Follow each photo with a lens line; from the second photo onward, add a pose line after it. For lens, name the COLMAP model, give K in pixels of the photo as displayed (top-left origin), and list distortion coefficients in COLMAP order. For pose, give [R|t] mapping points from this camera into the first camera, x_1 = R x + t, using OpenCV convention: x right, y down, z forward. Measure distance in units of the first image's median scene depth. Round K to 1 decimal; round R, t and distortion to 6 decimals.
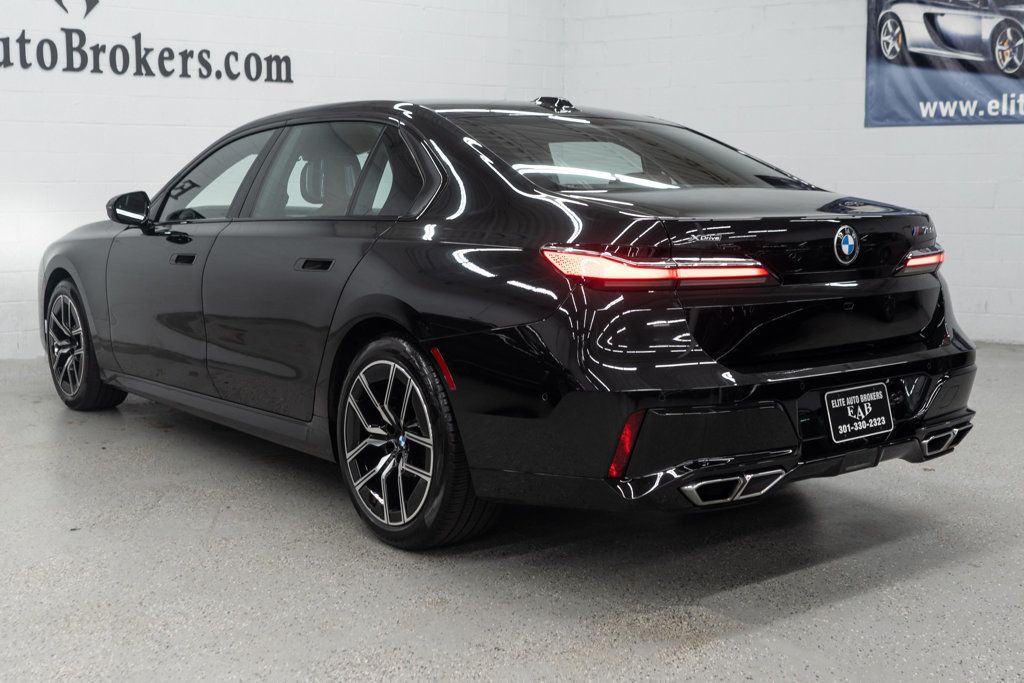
lens RADIAL K [[1272.4, 0, 512.0], [0, 1272.4, 341.5], [0, 0, 1]] dist [-0.008081, 0.005146]
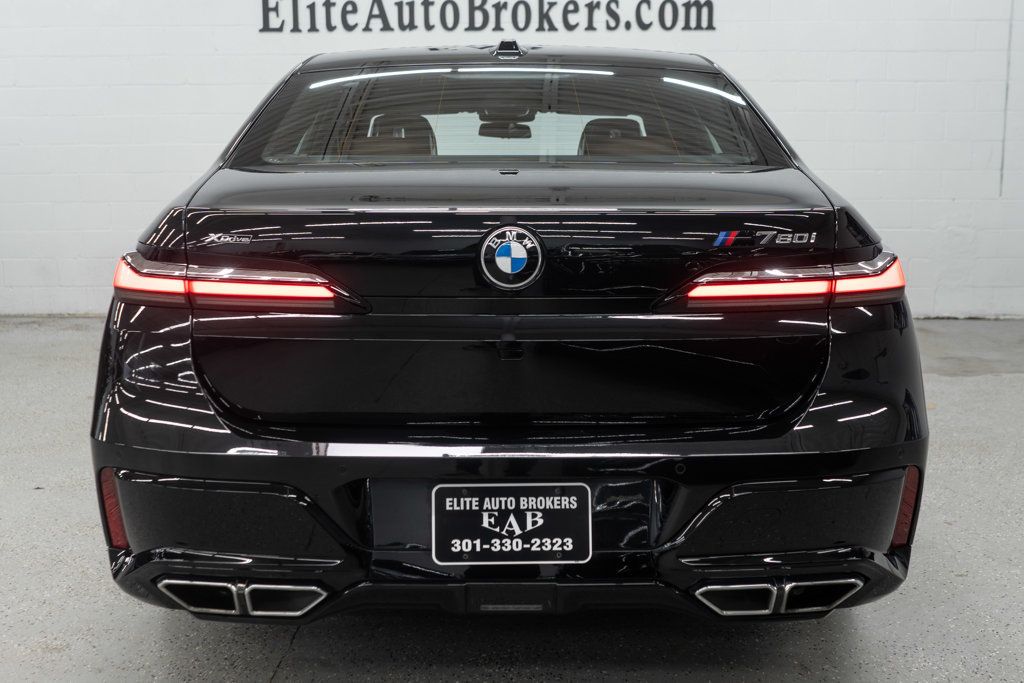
lens RADIAL K [[1254.2, 0, 490.4], [0, 1254.2, 343.2], [0, 0, 1]] dist [-0.015618, -0.007007]
pose [[0.780567, 0.100164, -0.616994, 0.296895], [-0.075464, 0.994958, 0.066053, -0.034289], [0.620499, -0.004999, 0.784191, 0.234854]]
